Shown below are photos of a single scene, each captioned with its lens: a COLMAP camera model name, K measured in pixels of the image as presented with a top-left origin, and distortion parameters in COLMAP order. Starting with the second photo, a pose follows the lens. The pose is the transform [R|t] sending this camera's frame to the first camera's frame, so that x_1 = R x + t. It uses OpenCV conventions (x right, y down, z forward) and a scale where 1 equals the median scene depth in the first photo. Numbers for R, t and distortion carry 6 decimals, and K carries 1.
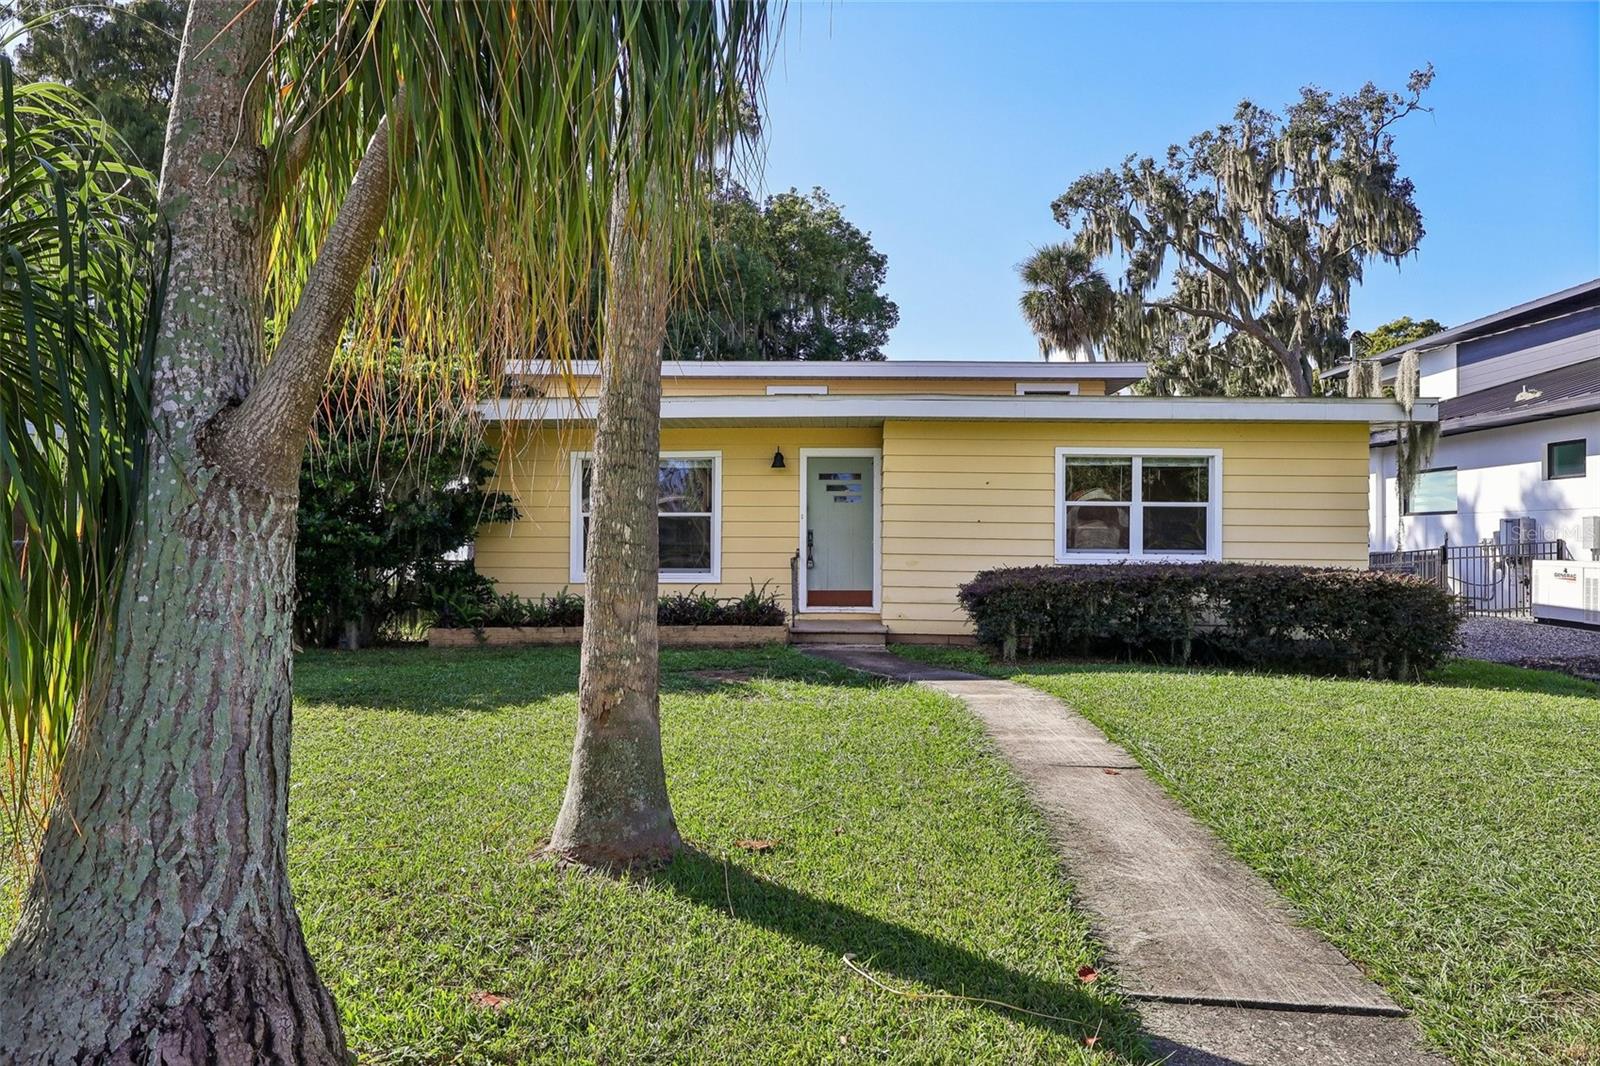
lens RADIAL K [[942.4, 0, 796.5], [0, 942.4, 536.2], [0, 0, 1]] dist [0.003472, 0.001339]
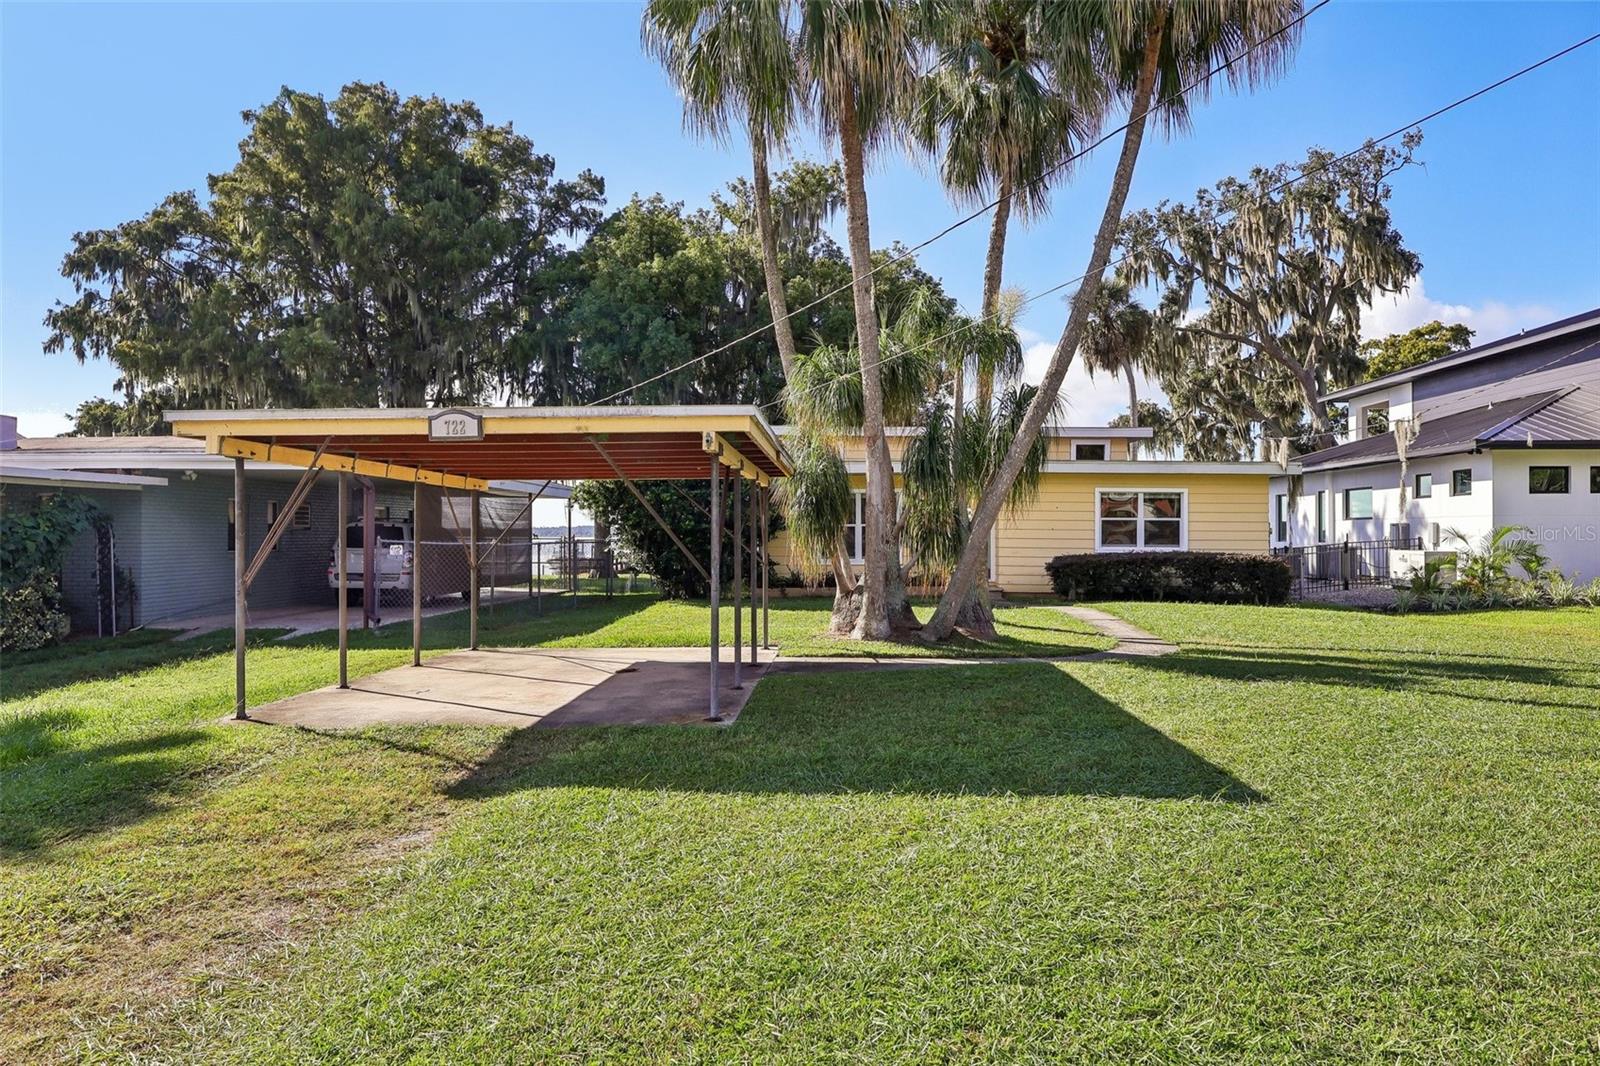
lens RADIAL K [[1104.7, 0, 795.7], [0, 1104.7, 531.9], [0, 0, 1]] dist [-0.000358, 0.002730]
pose [[0.999986, -0.004234, -0.003281, -0.091551], [0.004233, 0.999991, -0.000233, -0.003722], [0.003282, 0.000219, 0.999995, -0.349713]]
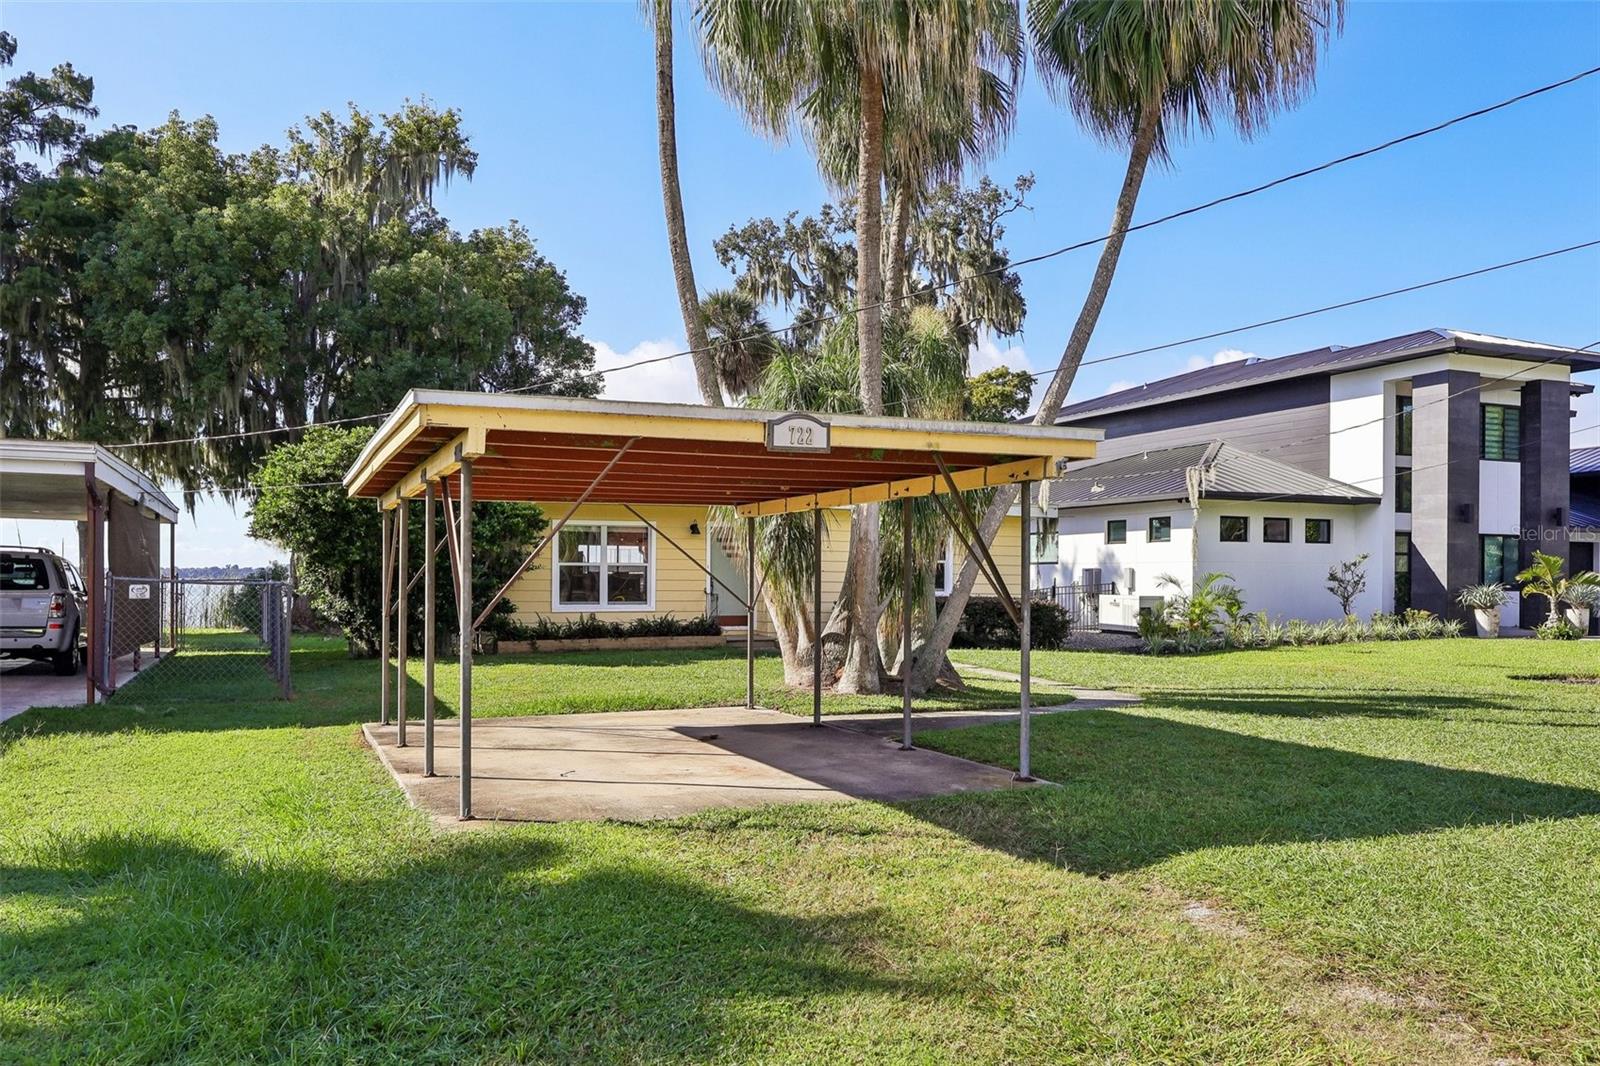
lens RADIAL K [[1298.9, 0, 818.2], [0, 1298.9, 588.1], [0, 0, 1]] dist [0.000691, 0.010691]
pose [[0.902011, -0.000610, 0.431713, -0.246418], [-0.004062, 0.999943, 0.009901, -0.002537], [-0.431694, -0.010685, 0.901957, -0.319587]]
